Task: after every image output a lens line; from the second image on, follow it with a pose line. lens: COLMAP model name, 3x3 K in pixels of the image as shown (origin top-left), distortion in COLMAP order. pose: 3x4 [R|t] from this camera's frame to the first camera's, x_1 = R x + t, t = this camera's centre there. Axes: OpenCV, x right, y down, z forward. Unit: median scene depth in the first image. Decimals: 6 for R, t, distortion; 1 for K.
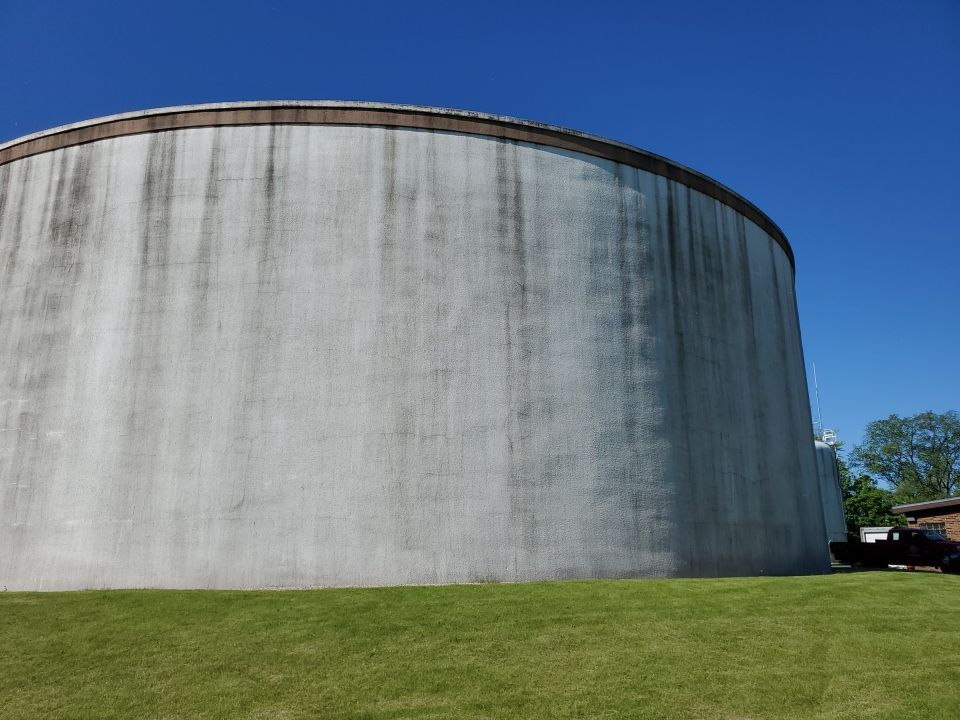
lens RADIAL K [[743.0, 0, 477.1], [0, 743.0, 361.5], [0, 0, 1]] dist [0.077286, -0.090843]
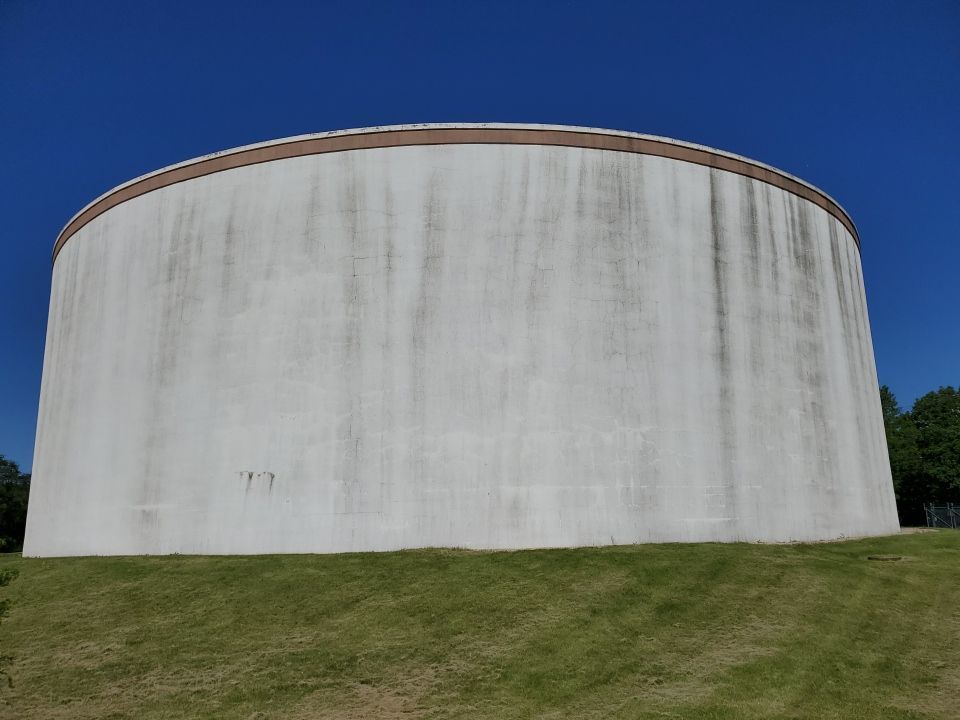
lens RADIAL K [[743.0, 0, 496.7], [0, 743.0, 362.5], [0, 0, 1]] dist [0.077286, -0.090843]
pose [[0.547860, 0.174696, 0.818126, -1.908250], [-0.189561, 0.978440, -0.081988, 0.203648], [-0.814811, -0.110167, 0.569163, 0.697409]]
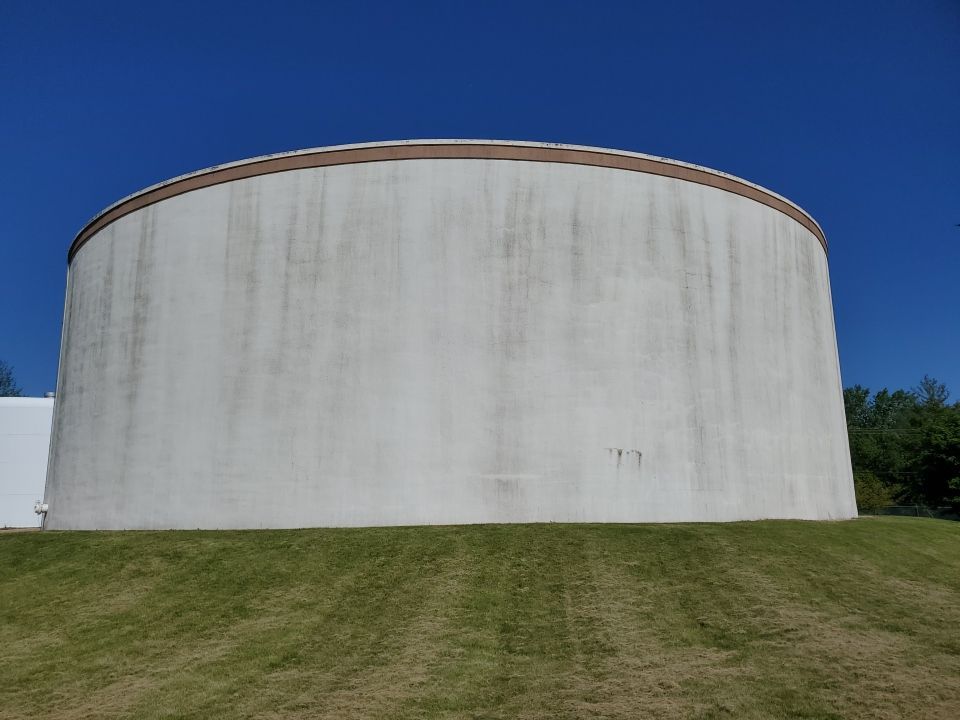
lens RADIAL K [[743.0, 0, 480.8], [0, 743.0, 367.2], [0, 0, 1]] dist [0.077286, -0.090843]
pose [[0.005693, 0.209851, 0.977717, -2.377674], [-0.234485, 0.950752, -0.202698, 0.501408], [-0.972103, -0.228106, 0.054619, 1.750719]]
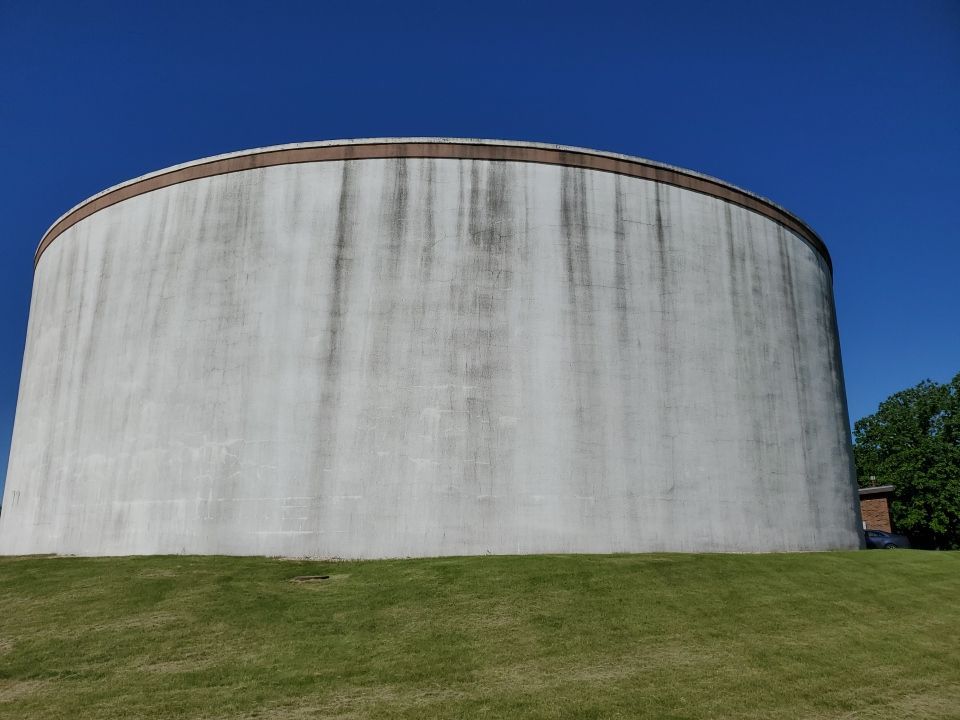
lens RADIAL K [[743.0, 0, 480.0], [0, 743.0, 367.4], [0, 0, 1]] dist [0.077286, -0.090843]
pose [[0.908496, 0.102612, 0.405099, -1.013239], [-0.109526, 0.993965, -0.006141, 0.026791], [-0.403285, -0.038790, 0.914252, -0.016758]]
